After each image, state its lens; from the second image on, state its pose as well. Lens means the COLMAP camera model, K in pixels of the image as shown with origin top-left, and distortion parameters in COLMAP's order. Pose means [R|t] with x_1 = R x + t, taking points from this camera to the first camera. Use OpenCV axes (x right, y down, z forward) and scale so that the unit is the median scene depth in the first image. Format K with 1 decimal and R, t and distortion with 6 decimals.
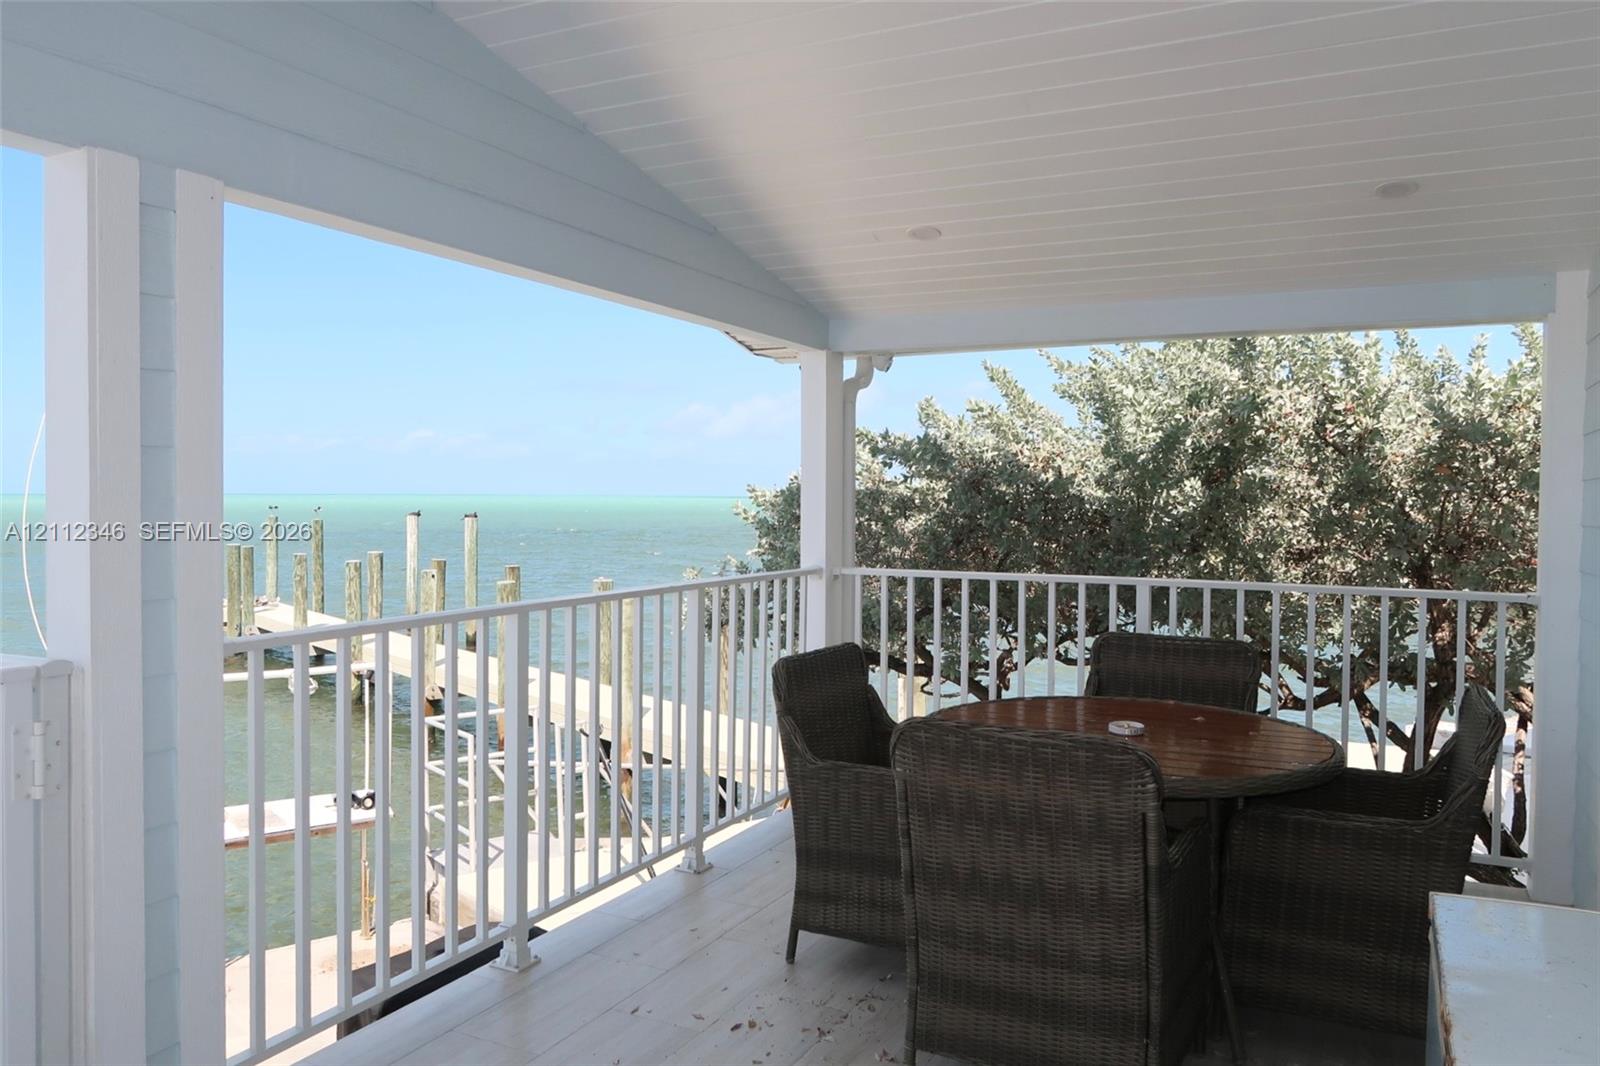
lens RADIAL K [[1015.7, 0, 800.0], [0, 1015.7, 533.0], [0, 0, 1]] dist [-0.075536, -0.001835]
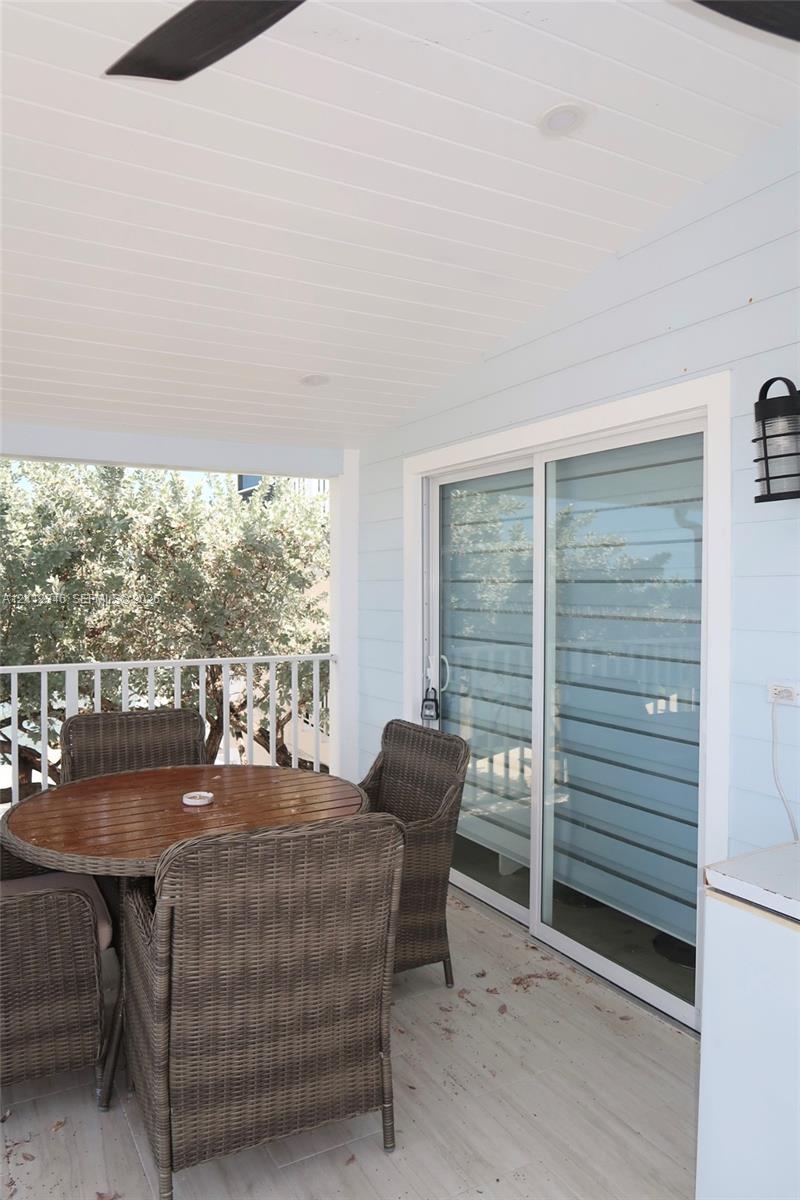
lens RADIAL K [[761.8, 0, 400.0], [0, 761.8, 600.0], [0, 0, 1]] dist [-0.075536, -0.001835]
pose [[0.582432, -0.017472, 0.812692, -0.174596], [0.031116, 0.999515, -0.000812, -0.019947], [-0.812284, 0.025760, 0.582693, 0.207948]]
